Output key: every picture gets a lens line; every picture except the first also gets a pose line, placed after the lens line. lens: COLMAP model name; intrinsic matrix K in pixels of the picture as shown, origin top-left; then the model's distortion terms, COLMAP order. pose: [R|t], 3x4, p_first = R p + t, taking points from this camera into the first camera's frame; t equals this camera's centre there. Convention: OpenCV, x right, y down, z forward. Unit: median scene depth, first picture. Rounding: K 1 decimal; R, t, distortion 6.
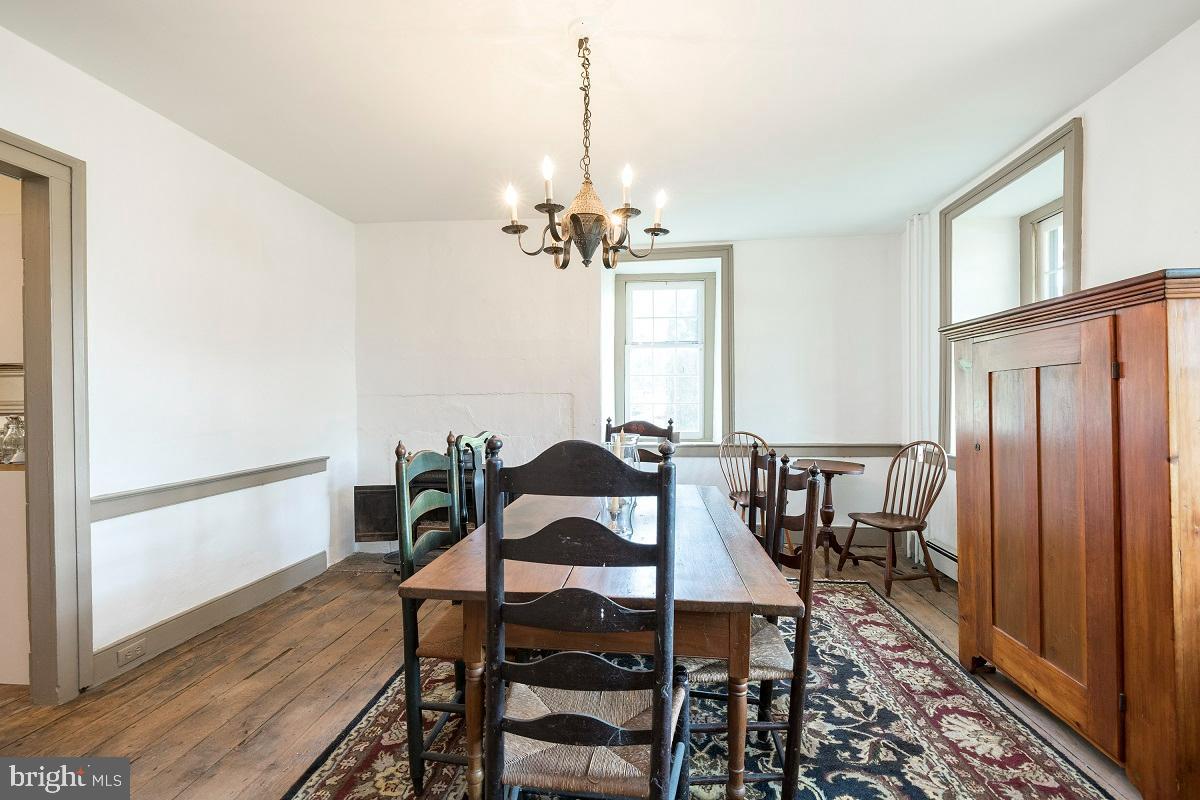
lens RADIAL K [[503.2, 0, 605.9], [0, 503.2, 403.5], [0, 0, 1]] dist [0.001349, 0.000133]
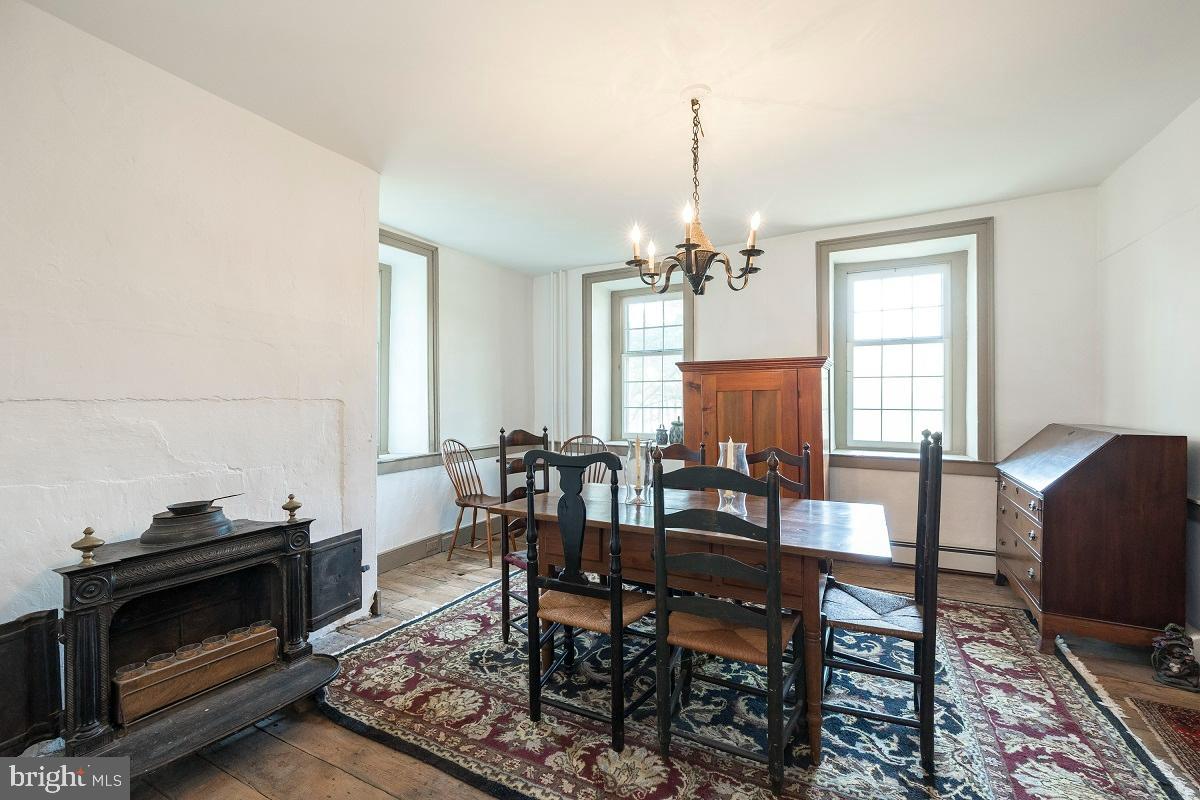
lens RADIAL K [[503.2, 0, 606.4], [0, 503.2, 402.8], [0, 0, 1]] dist [0.001349, 0.000133]
pose [[0.371493, 0.001439, 0.928435, -1.097922], [0.009286, 0.999943, -0.005266, -0.014938], [-0.928390, 0.010577, 0.371458, 0.703916]]
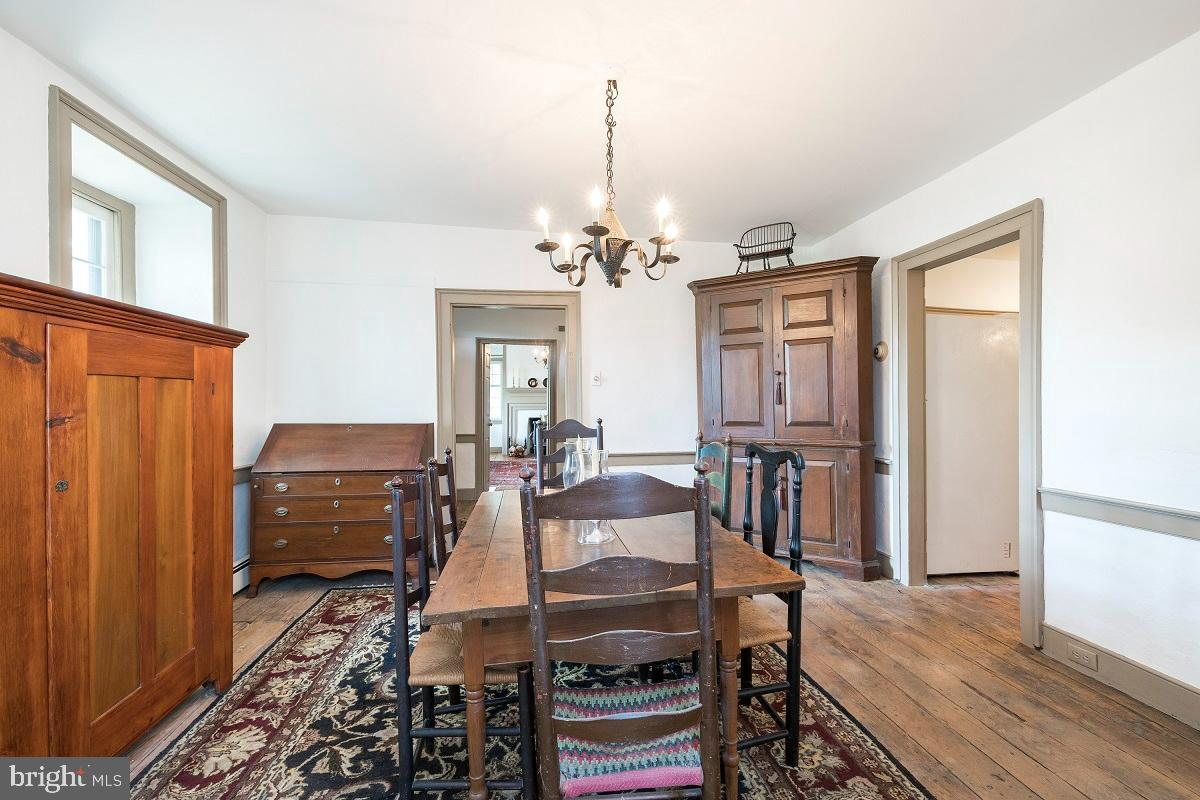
lens RADIAL K [[503.2, 0, 605.3], [0, 503.2, 399.2], [0, 0, 1]] dist [0.001349, 0.000133]
pose [[-0.969333, 0.007671, -0.245632, 0.228691], [0.007460, 0.999971, 0.001791, -0.023574], [0.245639, -0.000096, -0.969361, 1.911402]]
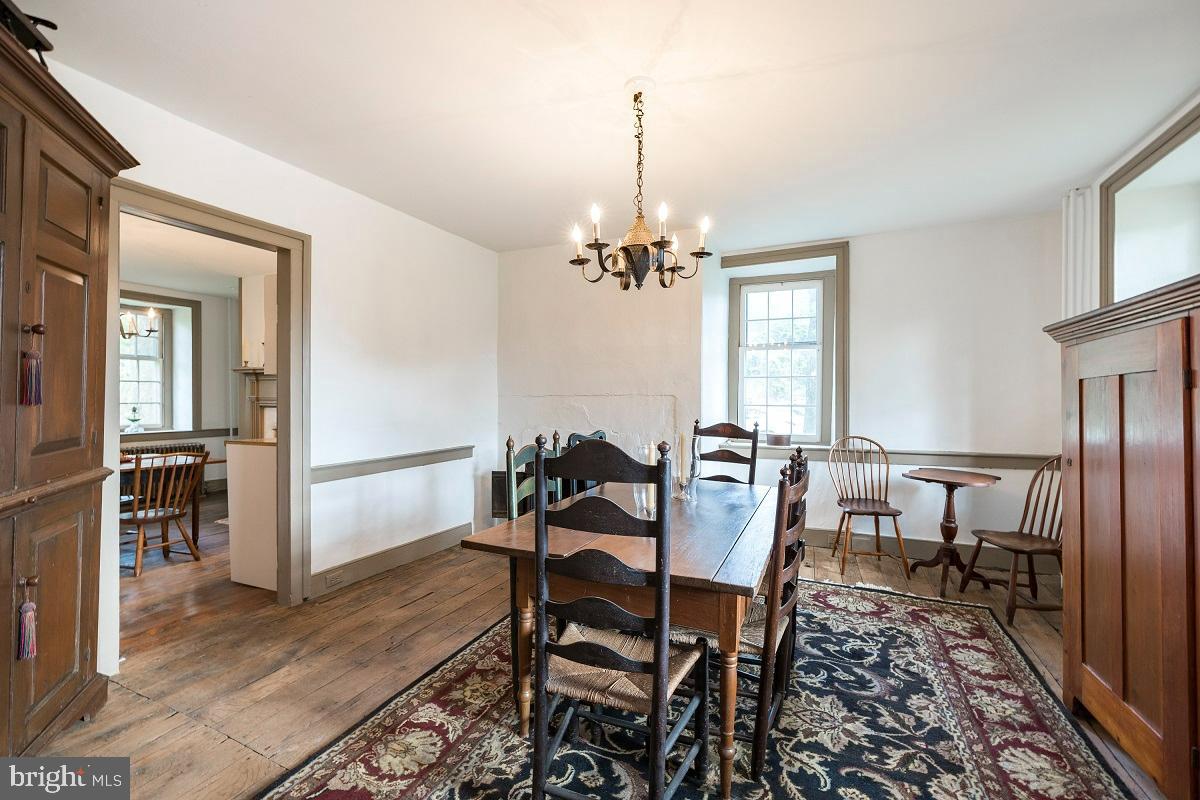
lens RADIAL K [[502.5, 0, 606.9], [0, 502.5, 399.6], [0, 0, 1]] dist [0.003979, -0.000146]
pose [[0.951237, 0.009183, -0.308326, 0.231193], [-0.010197, 0.999947, -0.001678, -0.013630], [0.308294, 0.004741, 0.951279, -0.114072]]
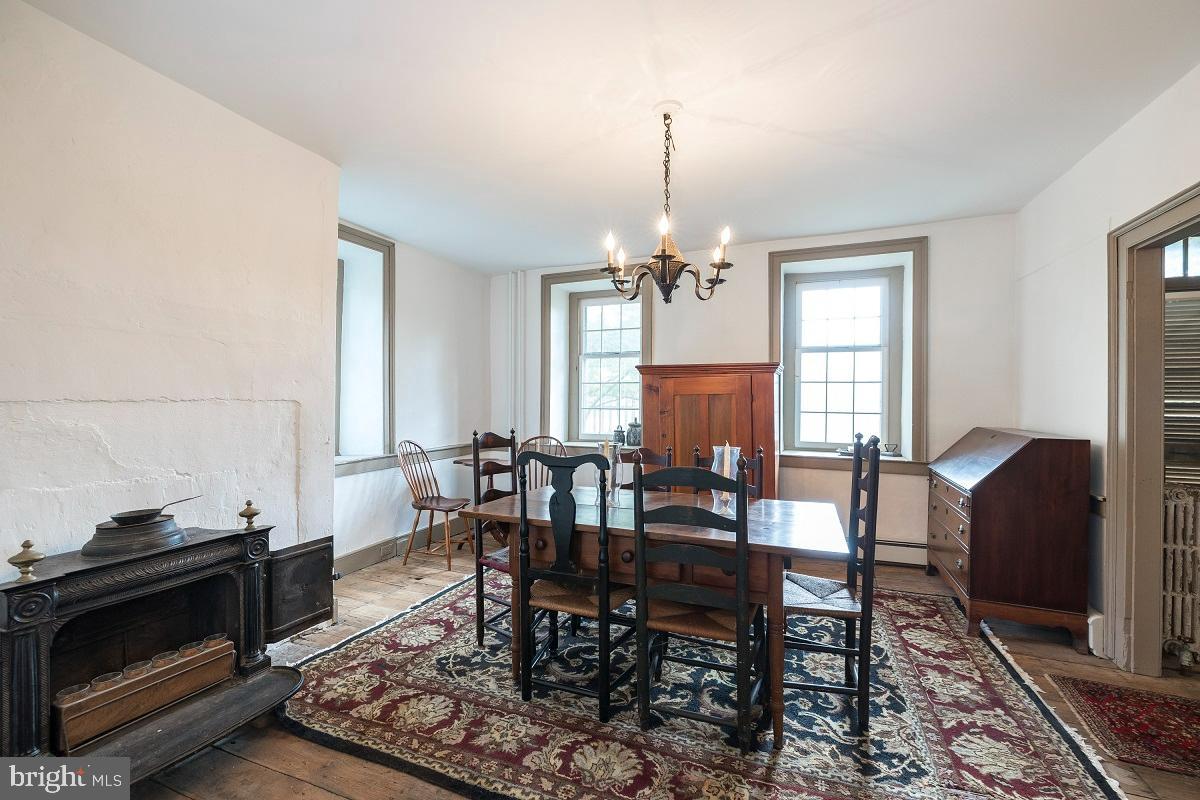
lens RADIAL K [[502.5, 0, 603.9], [0, 502.5, 403.8], [0, 0, 1]] dist [0.003979, -0.000146]
pose [[0.276427, 0.000500, 0.961035, -1.135378], [0.001465, 0.999998, -0.000942, -0.026381], [-0.961034, 0.001668, 0.276425, 0.748244]]
